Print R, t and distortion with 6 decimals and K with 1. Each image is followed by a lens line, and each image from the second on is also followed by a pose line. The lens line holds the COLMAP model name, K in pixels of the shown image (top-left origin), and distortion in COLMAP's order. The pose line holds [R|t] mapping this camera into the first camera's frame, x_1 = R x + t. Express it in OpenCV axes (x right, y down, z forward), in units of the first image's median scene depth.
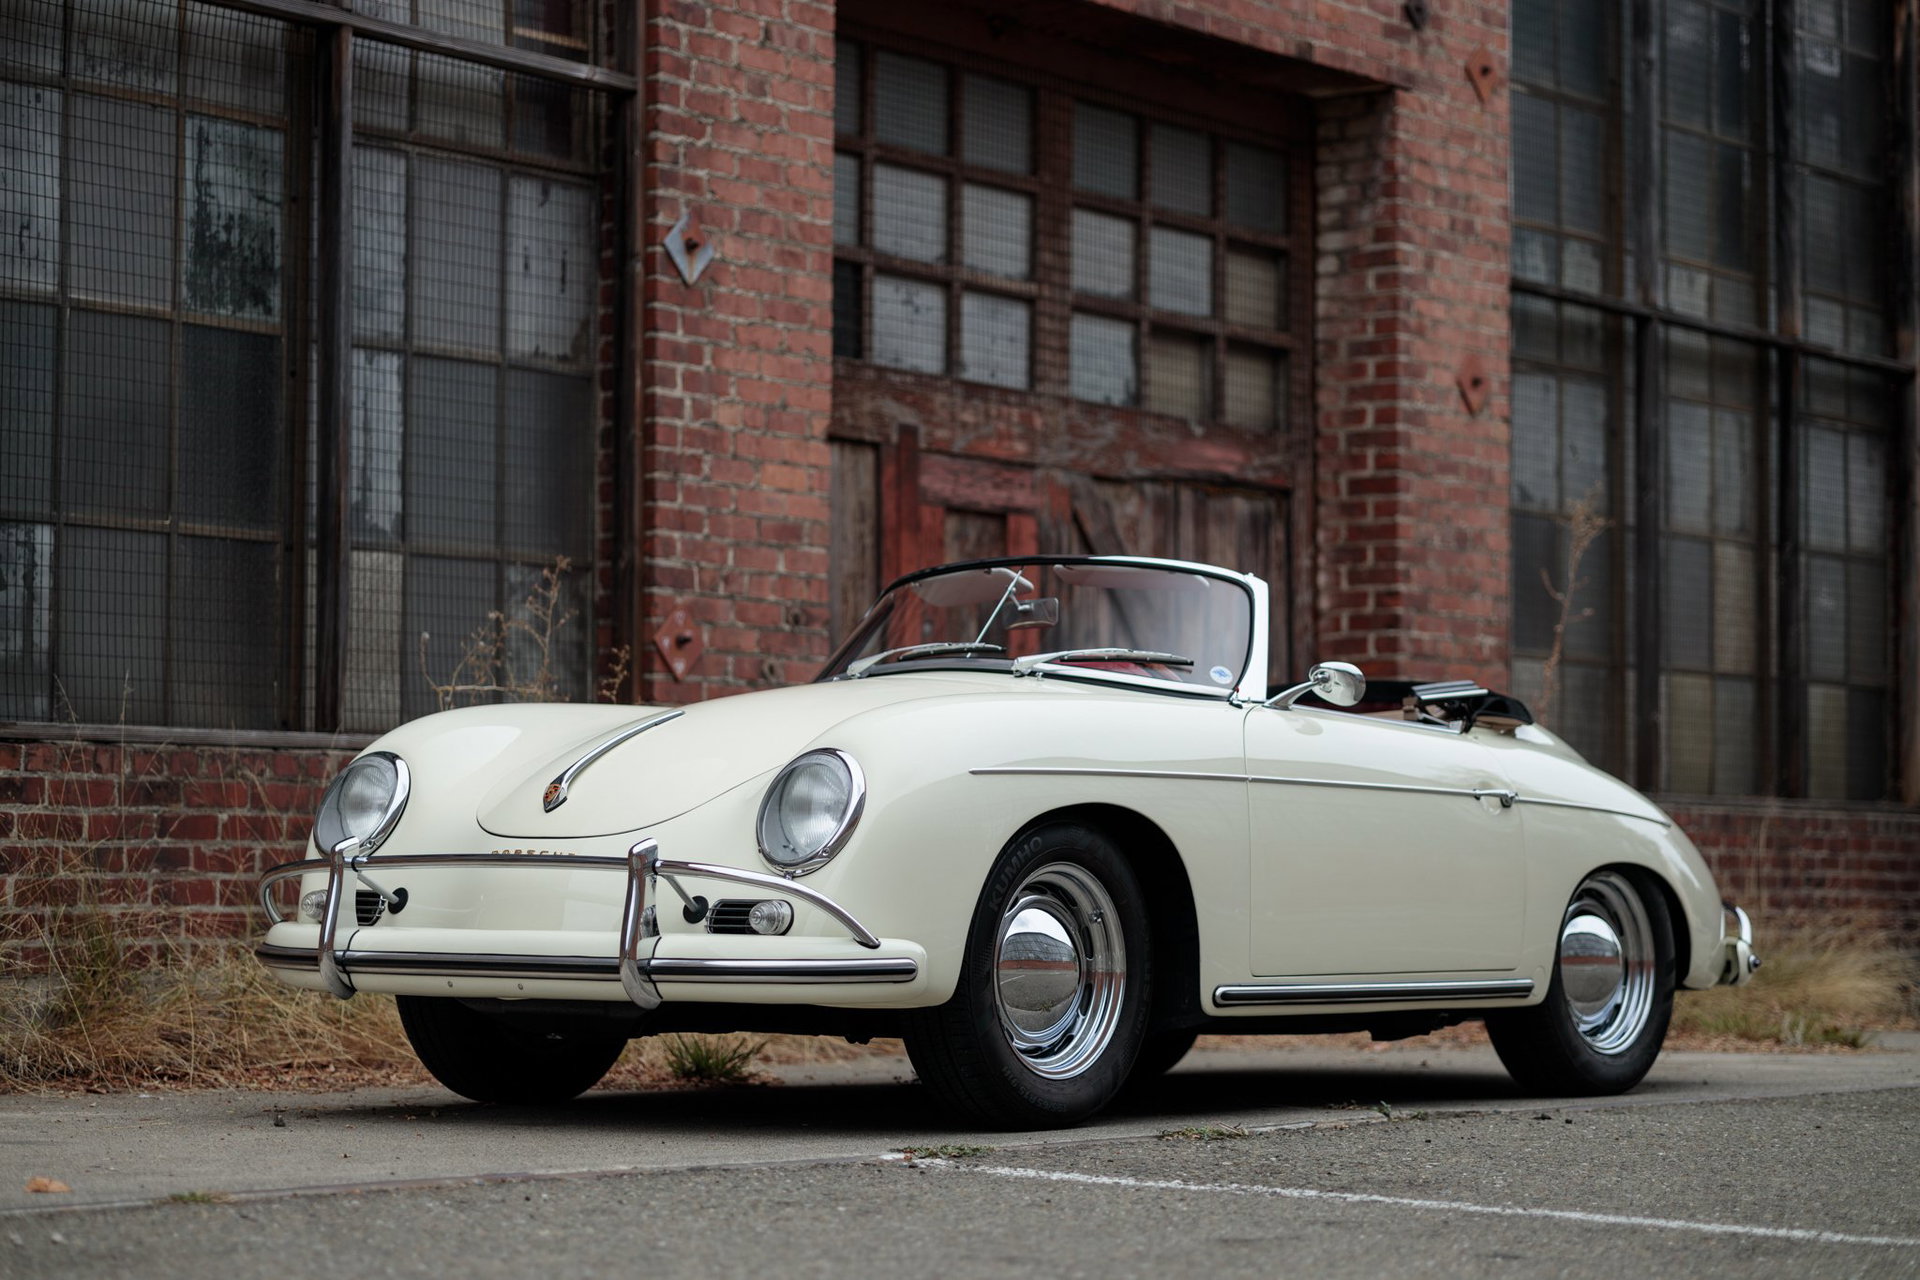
lens RADIAL K [[4520.6, 0, 962.3], [0, 4520.6, 691.5], [0, 0, 1]] dist [-0.067965, 1.149907]
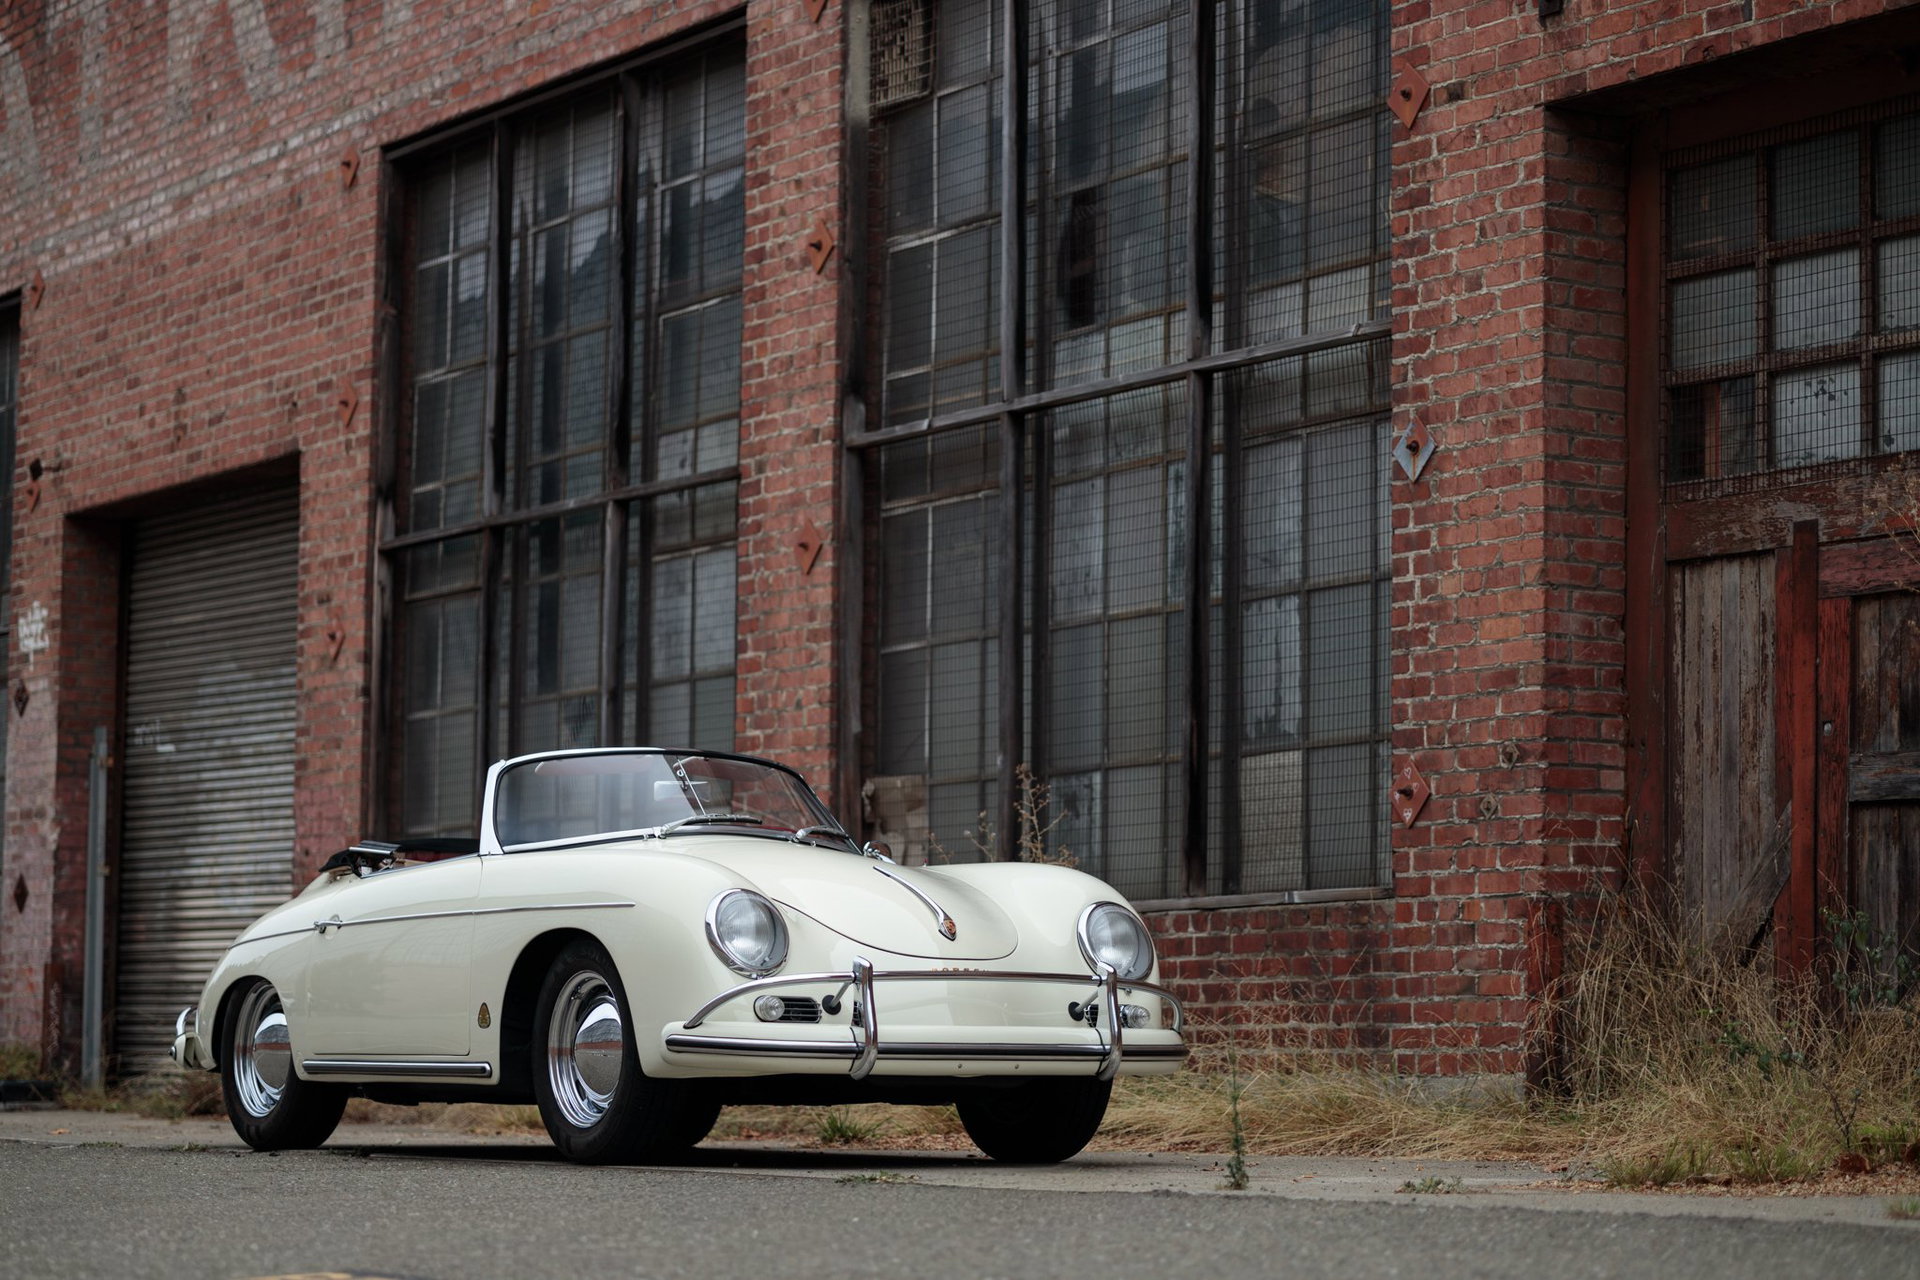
lens RADIAL K [[4595.7, 0, 957.4], [0, 4595.7, 675.6], [0, 0, 1]] dist [-0.066374, 0.778730]
pose [[-0.354633, -0.089743, -0.930689, 1.049650], [0.032066, 0.993630, -0.108030, 0.080307], [0.934456, -0.068154, -0.349496, 1.280527]]
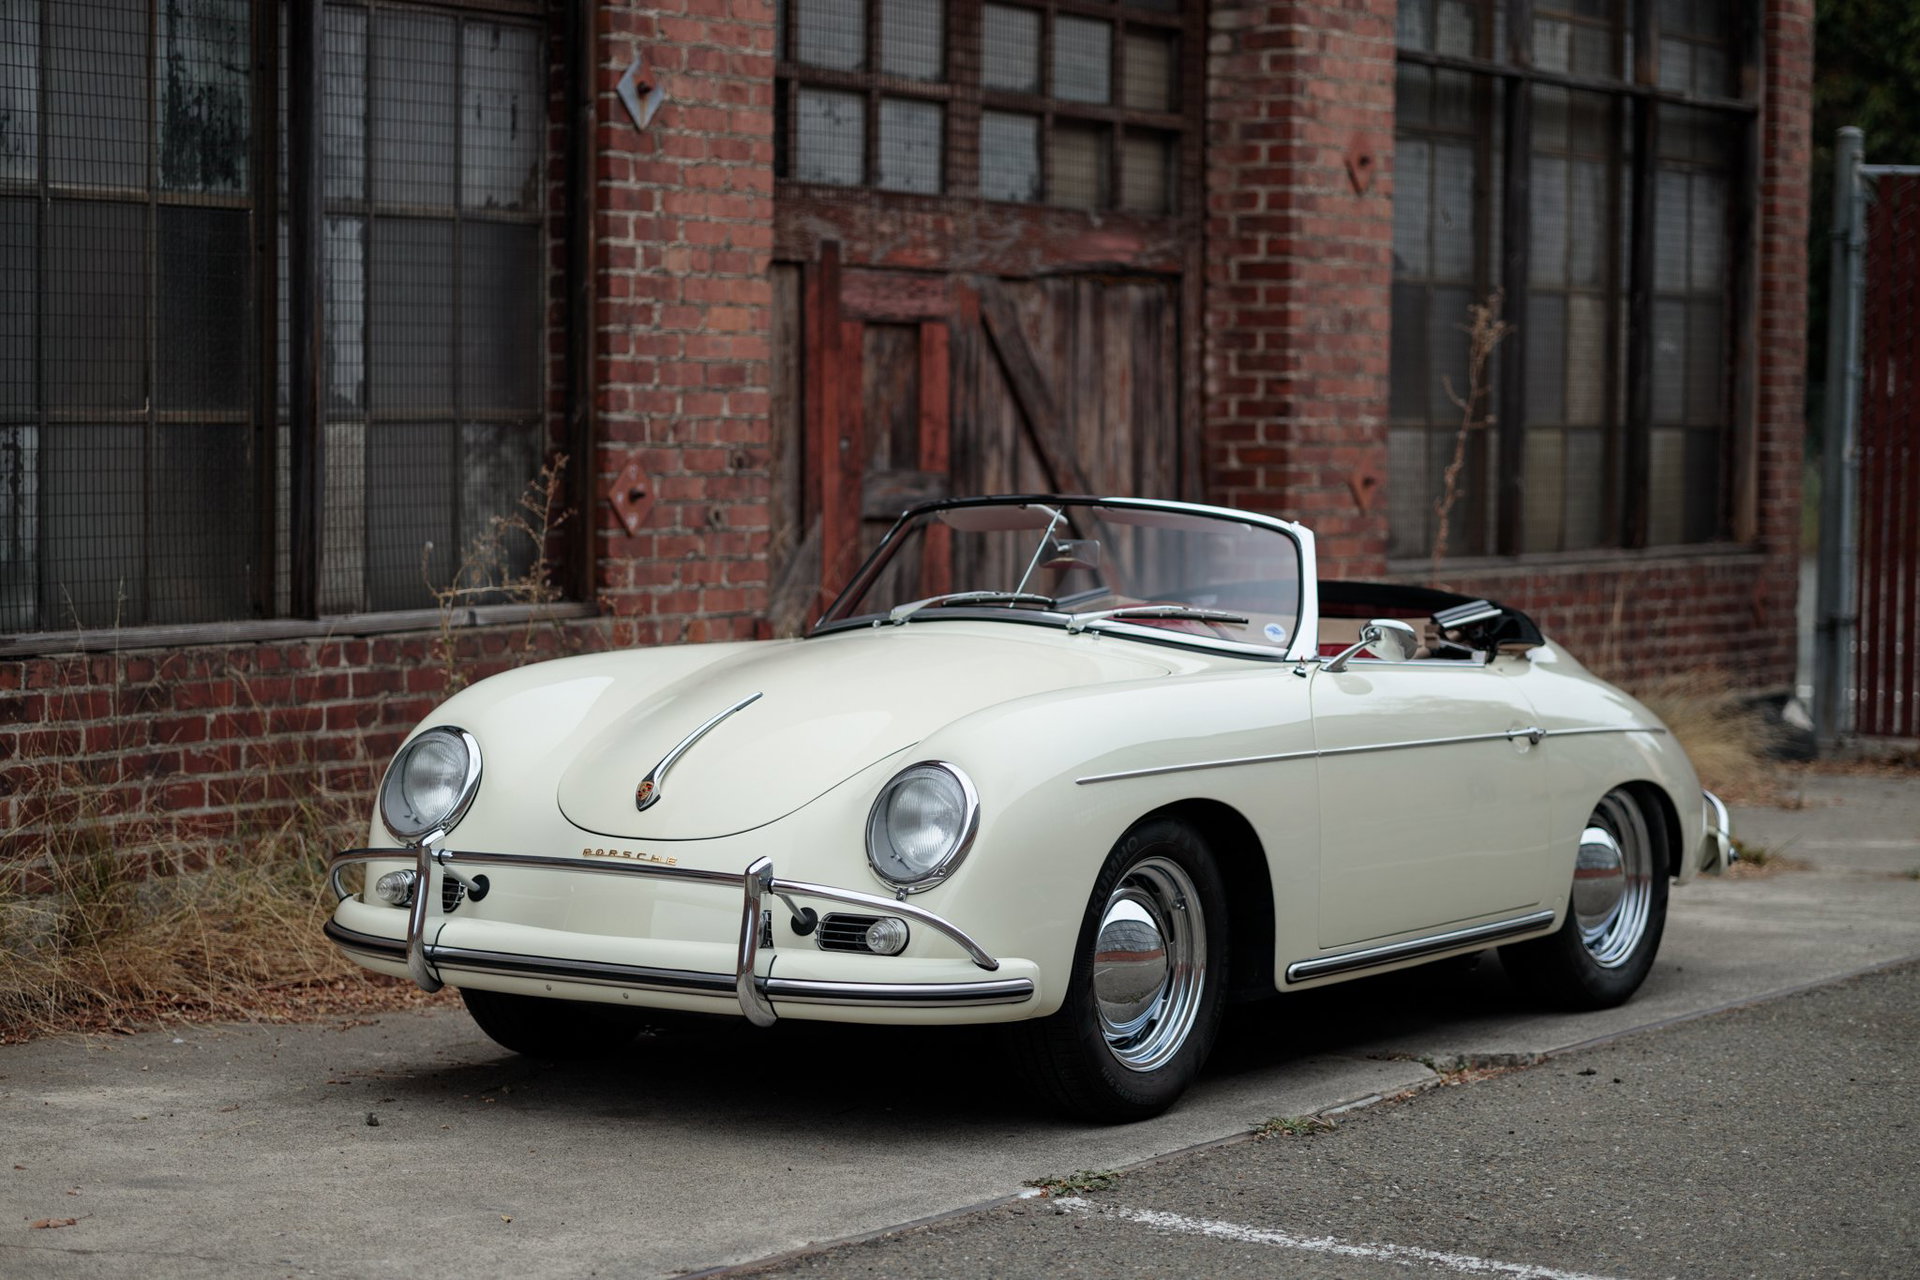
lens RADIAL K [[4595.7, 0, 957.4], [0, 4595.7, 675.6], [0, 0, 1]] dist [-0.066374, 0.778730]
pose [[0.996442, -0.000530, 0.084283, -0.075114], [-0.008316, 0.994484, 0.104562, -0.076155], [-0.083874, -0.104891, 0.990940, -0.003190]]
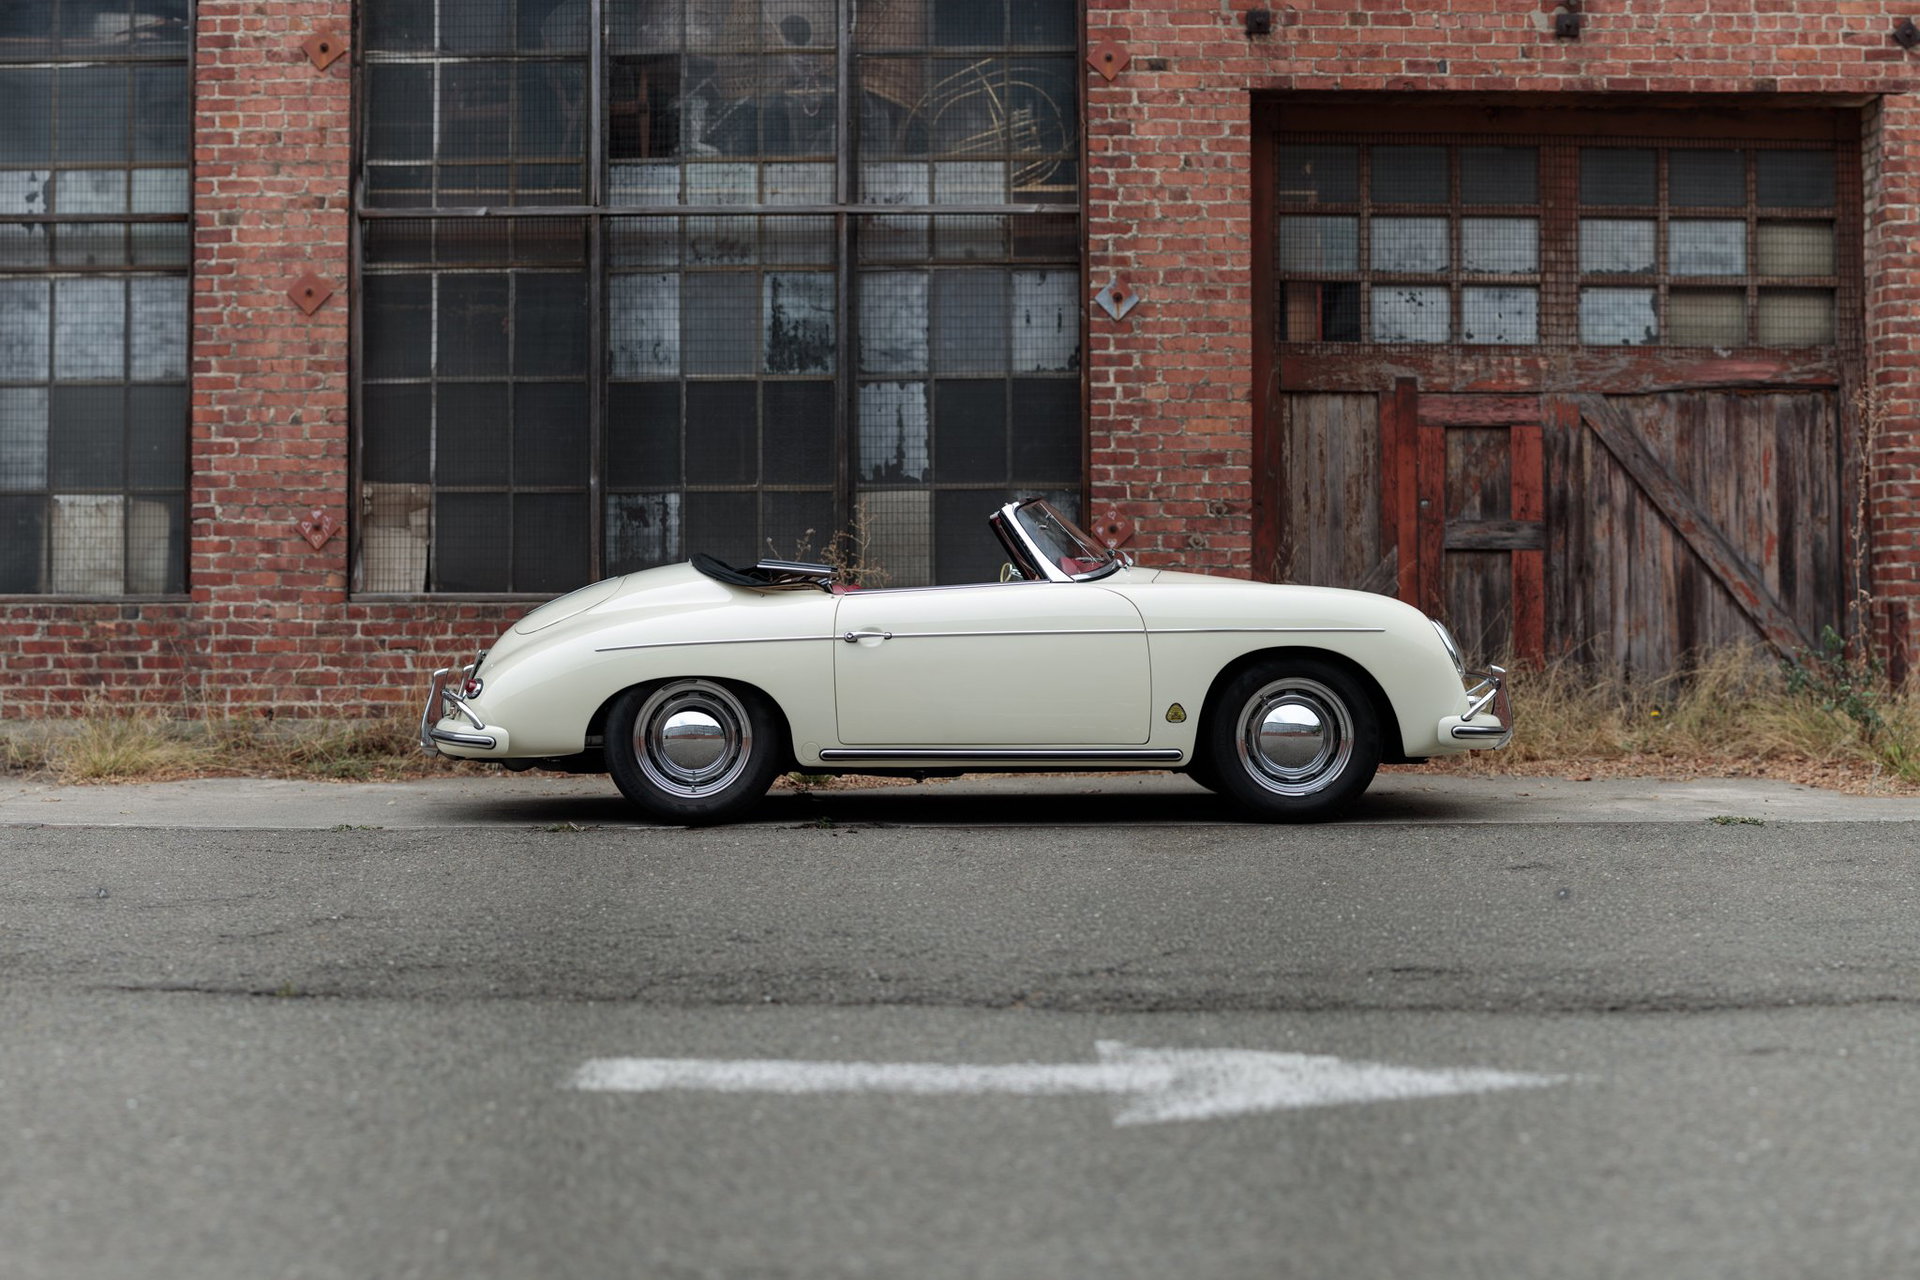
lens RADIAL K [[2580.8, 0, 961.9], [0, 2580.8, 561.7], [0, 0, 1]] dist [-0.076287, -0.065598]
pose [[0.610174, -0.023148, -0.791930, 0.667488], [0.043380, 0.999050, 0.004222, -0.005226], [0.791079, -0.036930, 0.610598, 0.348950]]
